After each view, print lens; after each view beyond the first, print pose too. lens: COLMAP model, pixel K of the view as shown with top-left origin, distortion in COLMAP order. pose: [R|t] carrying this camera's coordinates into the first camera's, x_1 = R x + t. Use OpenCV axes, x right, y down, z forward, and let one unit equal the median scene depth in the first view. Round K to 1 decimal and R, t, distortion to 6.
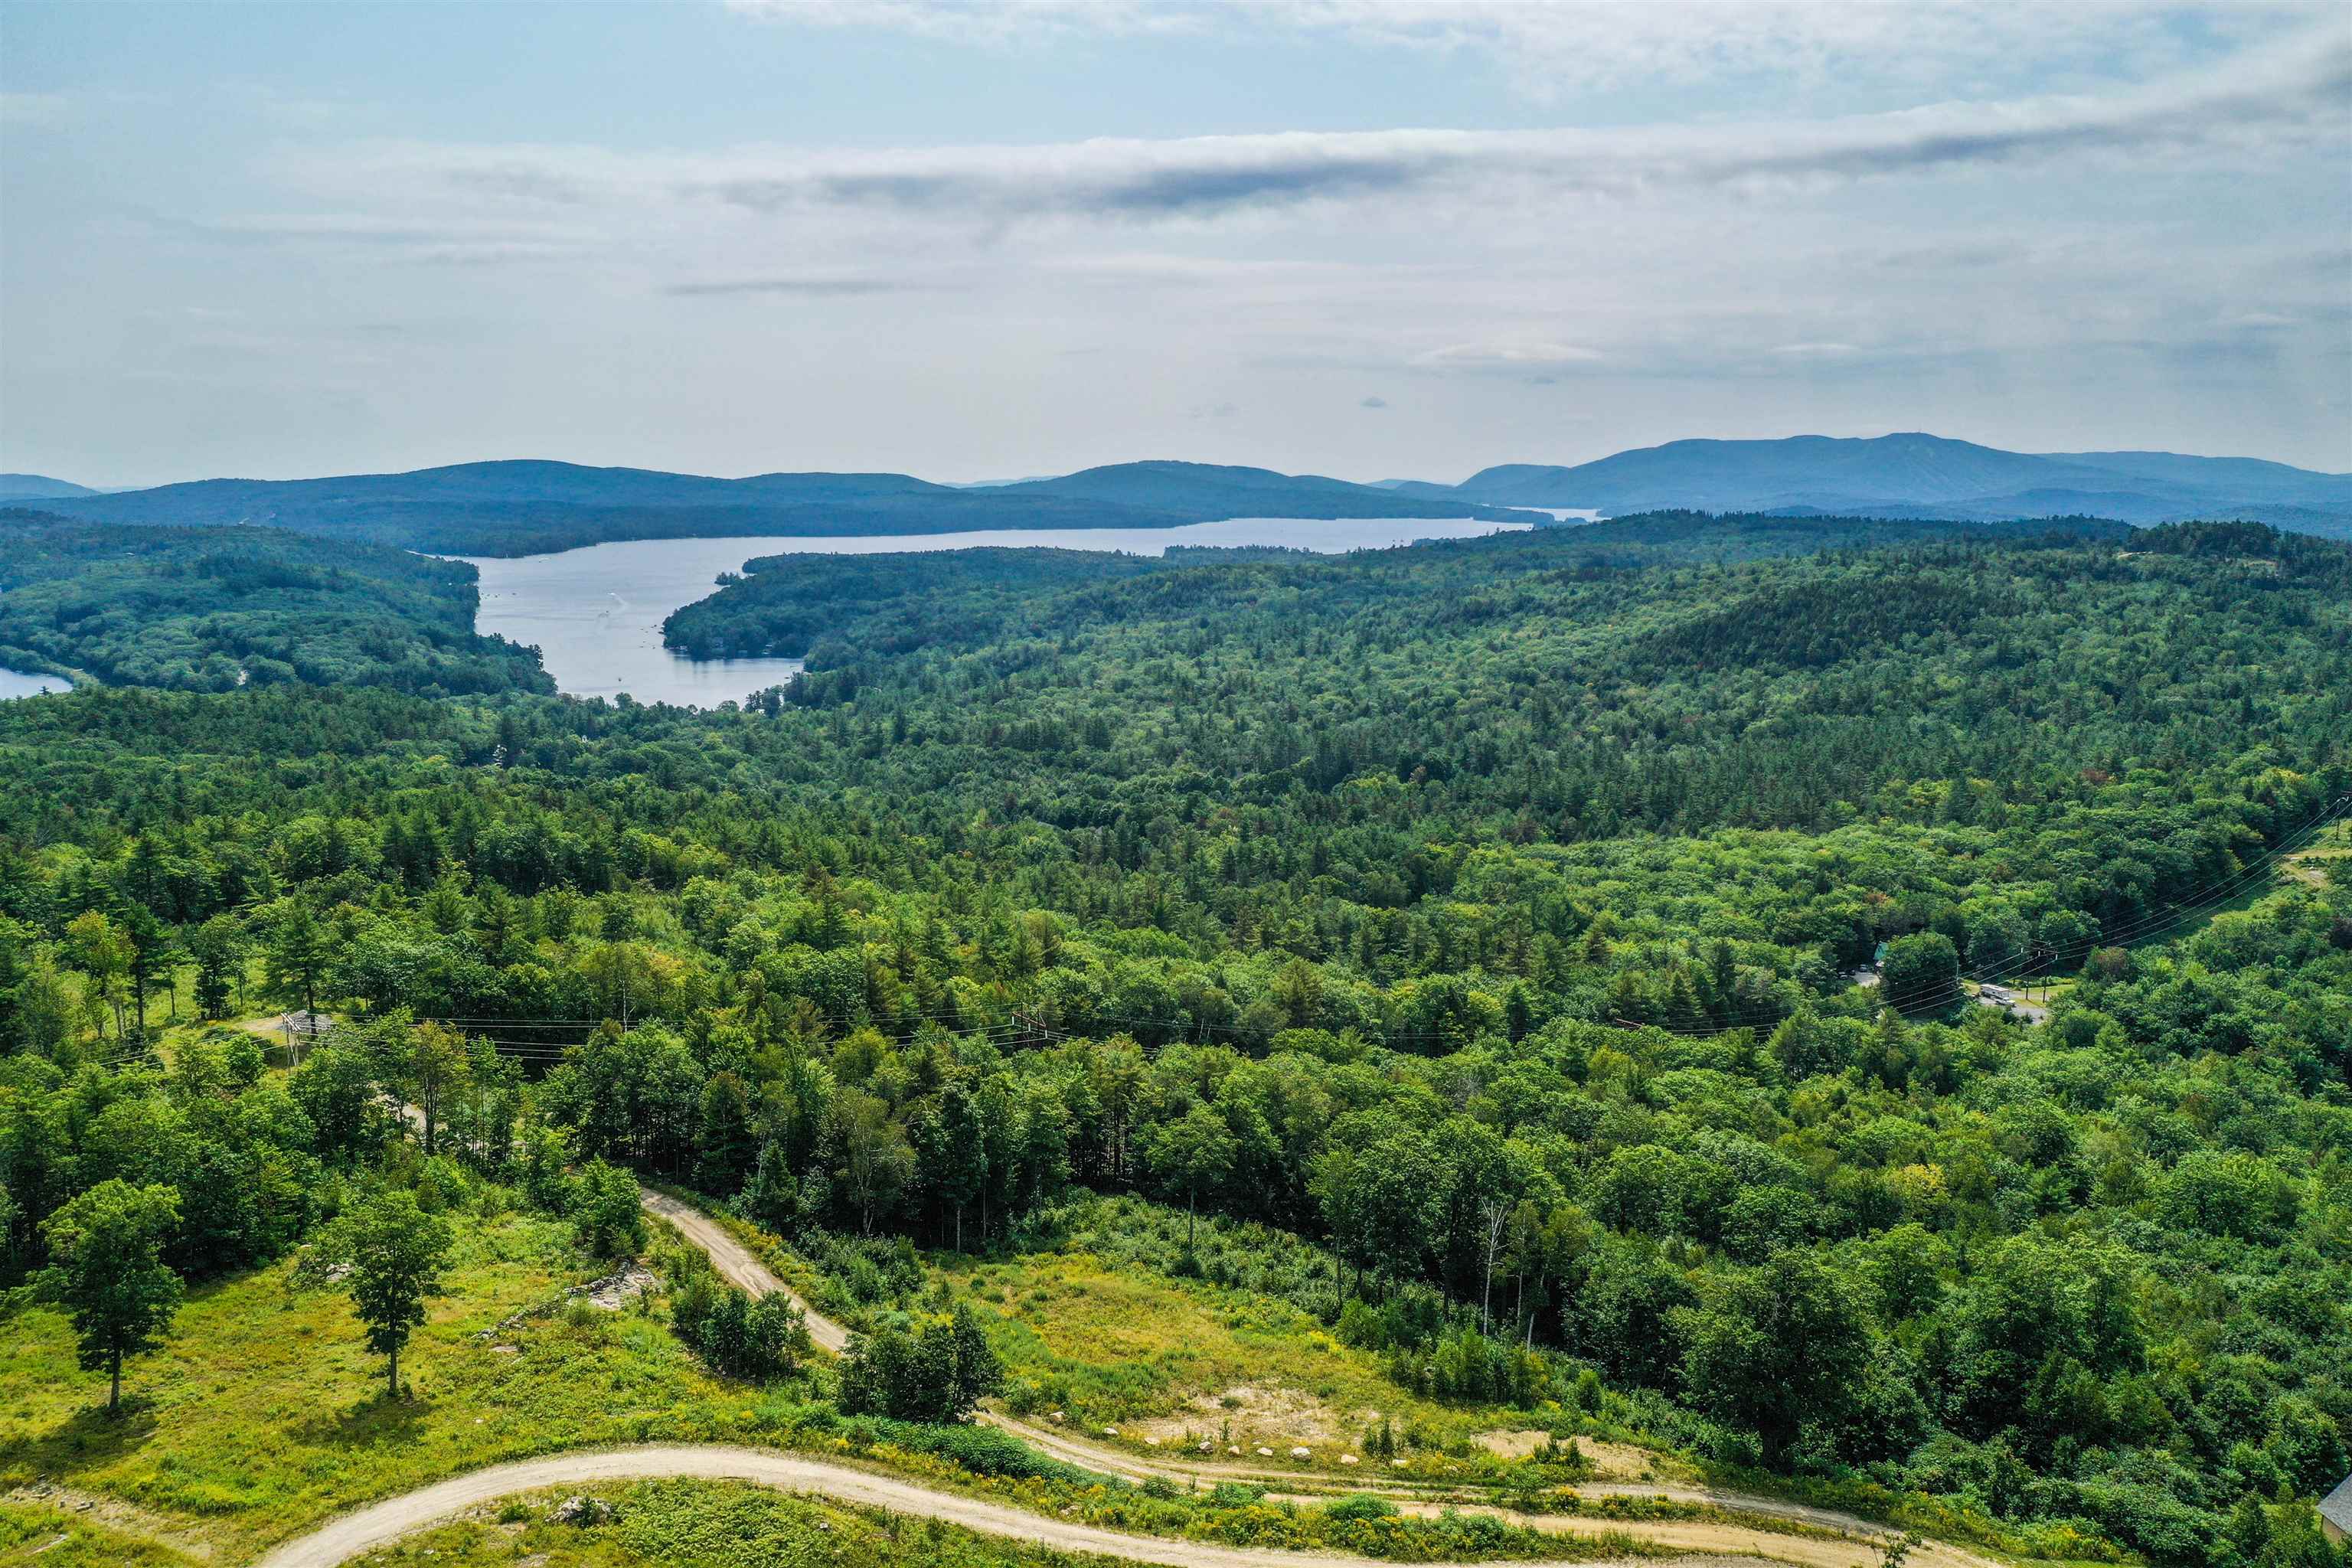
lens RADIAL K [[1847.4, 0, 1179.0], [0, 1847.4, 778.6], [0, 0, 1]] dist [0.005550, 0.001672]
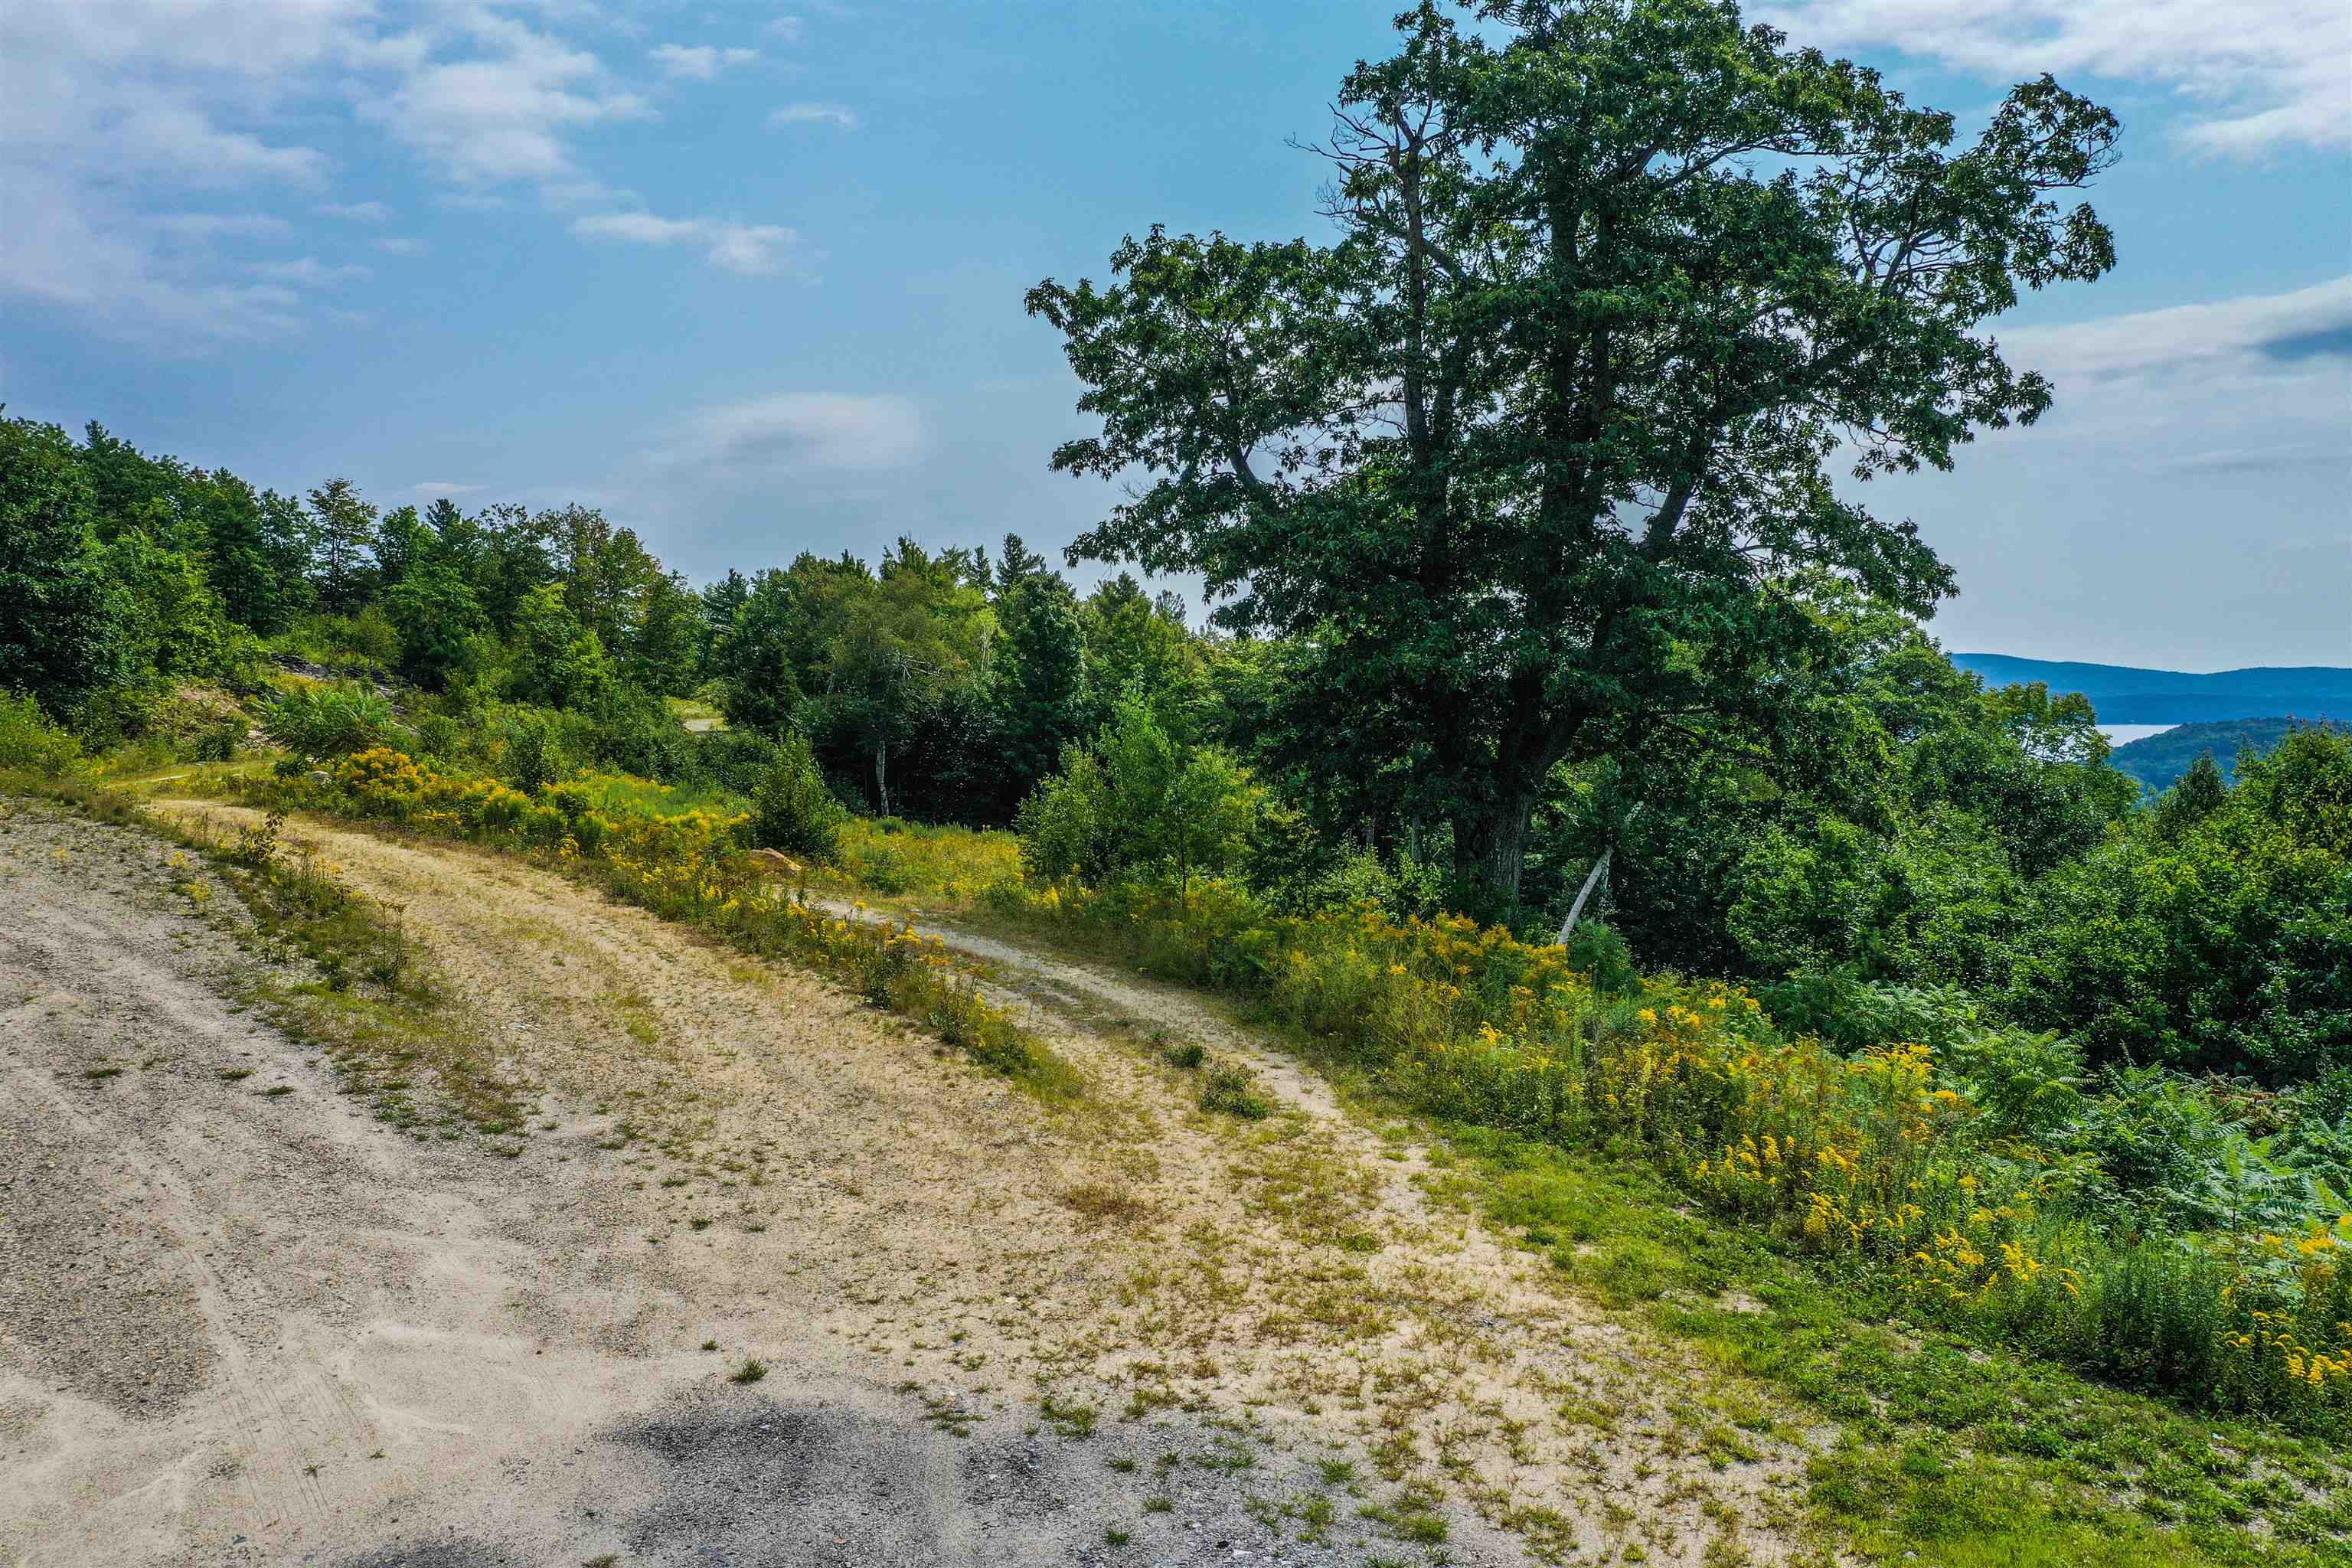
lens RADIAL K [[1847.4, 0, 1179.0], [0, 1847.4, 778.6], [0, 0, 1]] dist [0.005550, 0.001672]
pose [[0.733373, 0.038560, -0.678732, 0.198135], [-0.114210, 0.991188, -0.067093, 0.163425], [0.670164, 0.126722, 0.731315, 0.366758]]
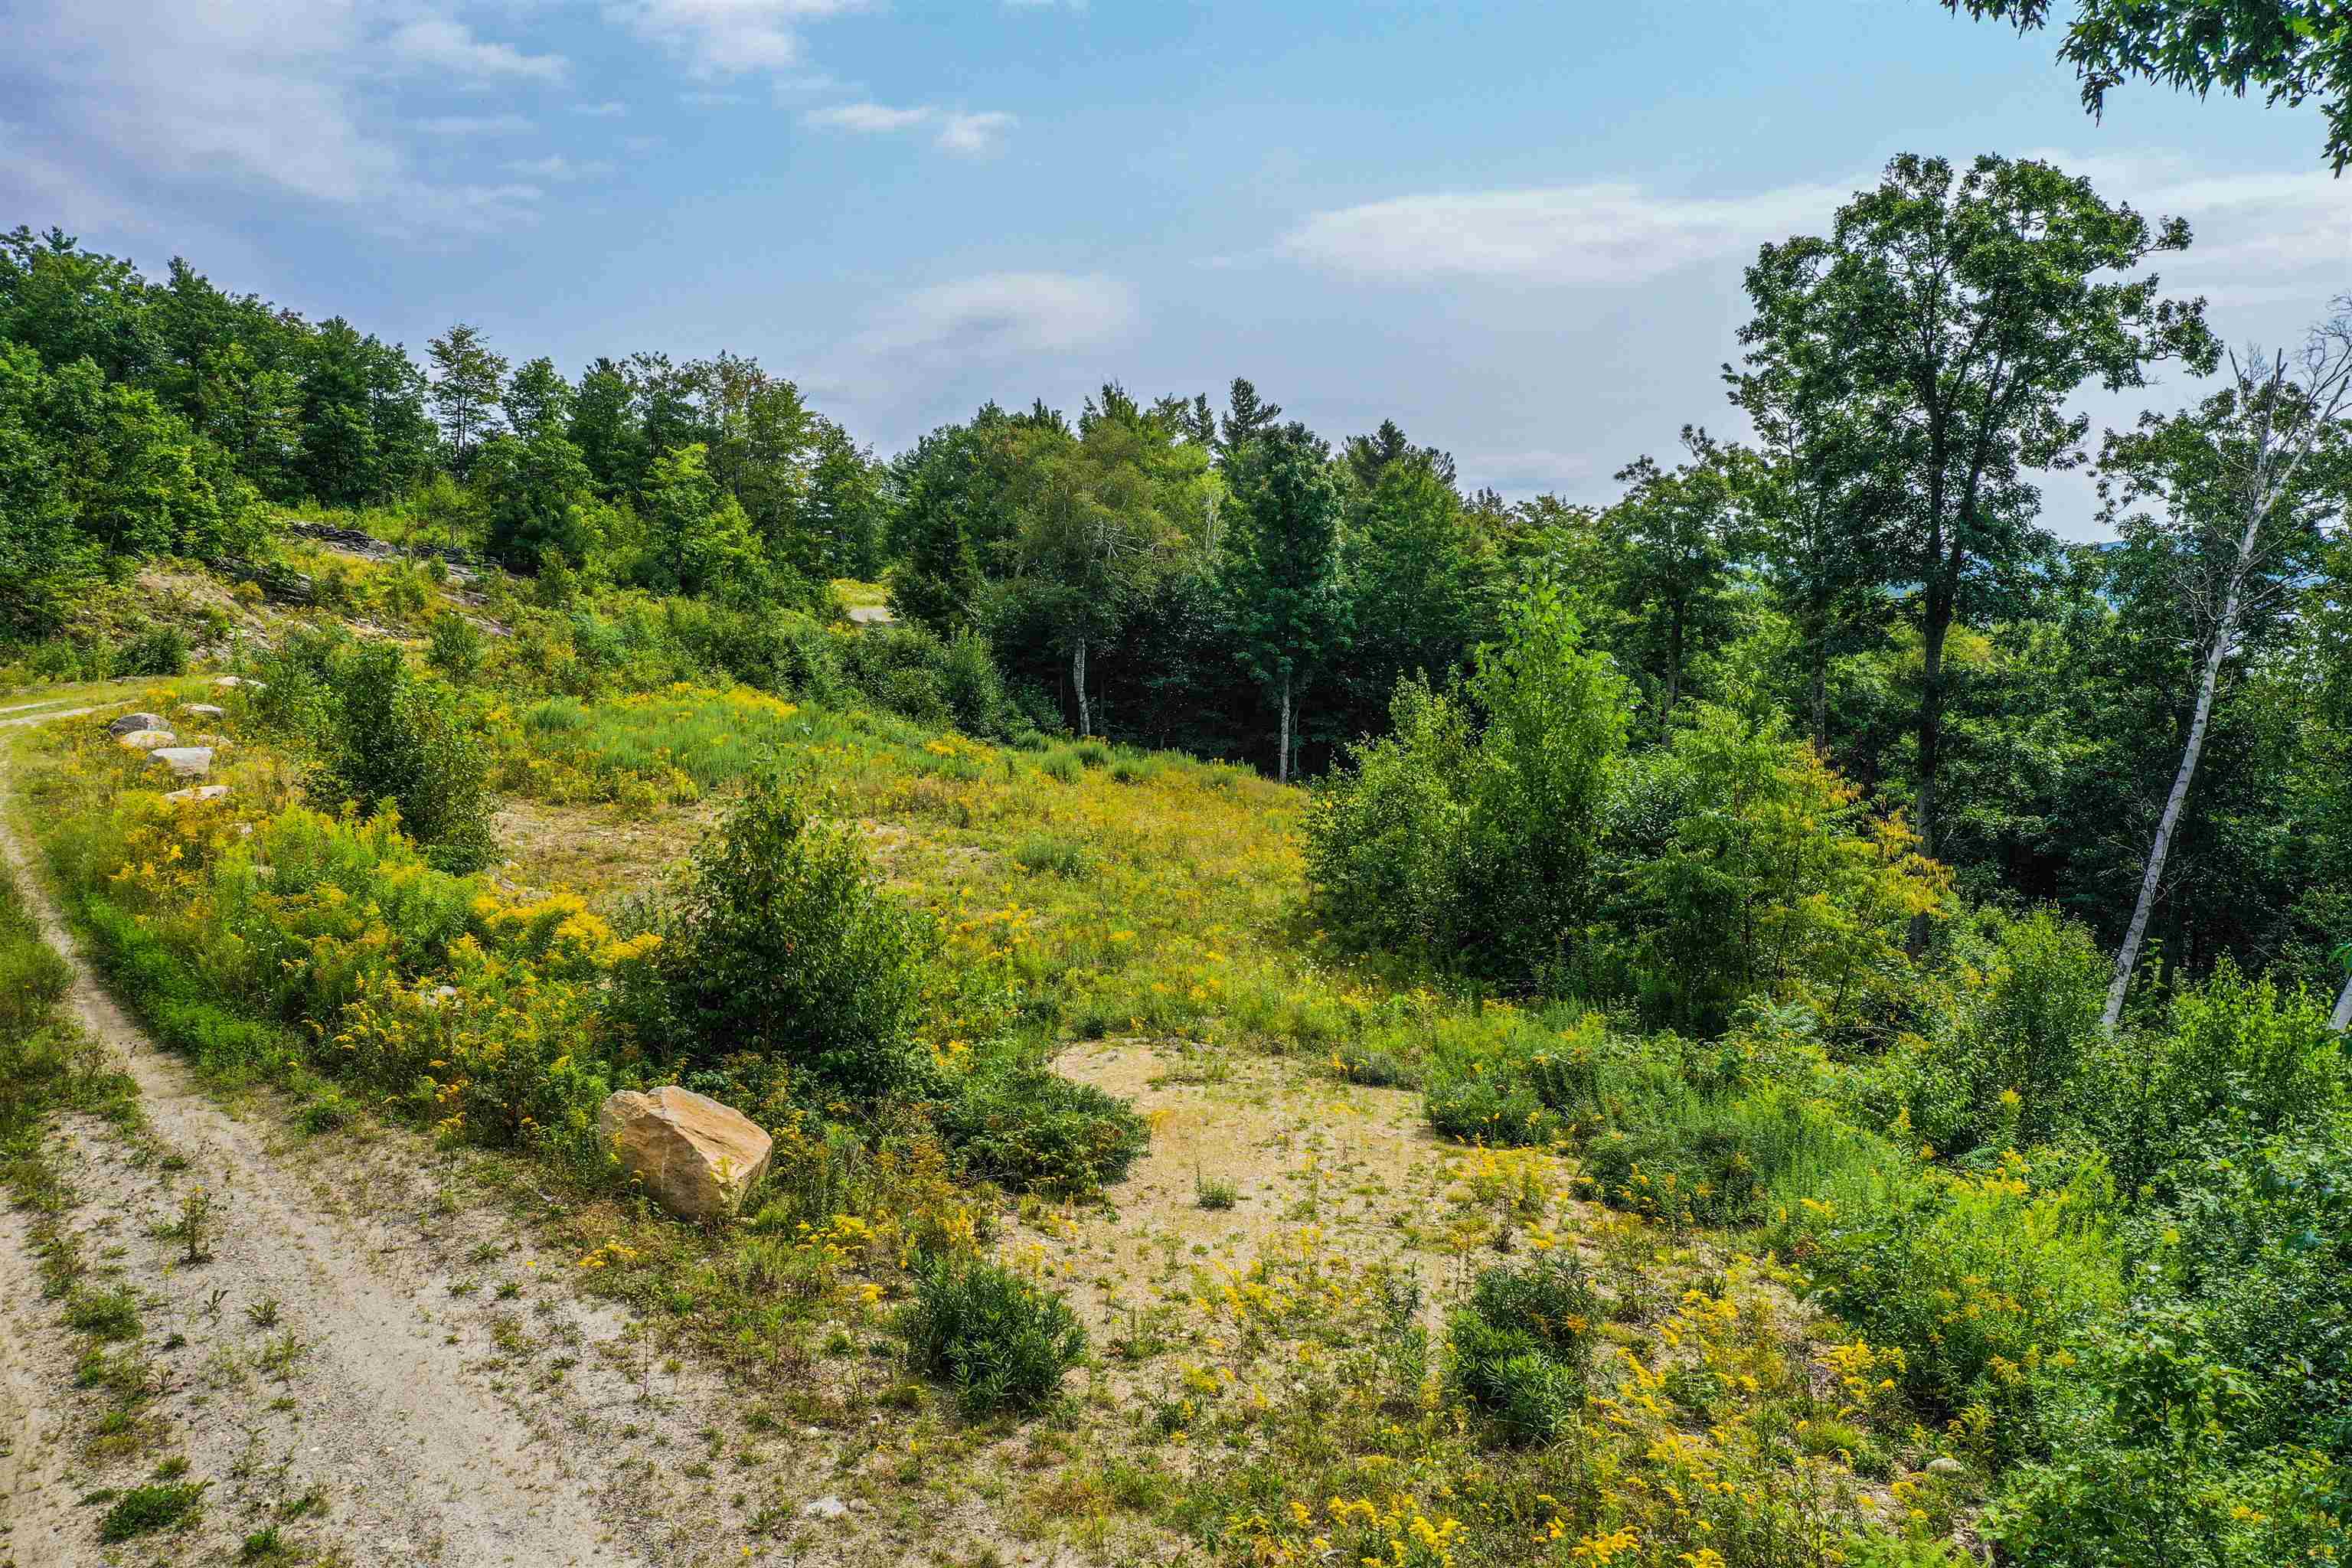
lens RADIAL K [[1851.7, 0, 1187.8], [0, 1851.7, 797.2], [0, 0, 1]] dist [0.008531, 0.002706]
pose [[0.657112, 0.097533, -0.747456, 0.134249], [-0.125363, 0.991925, 0.019222, 0.154958], [0.743295, 0.081073, 0.664033, 0.417649]]
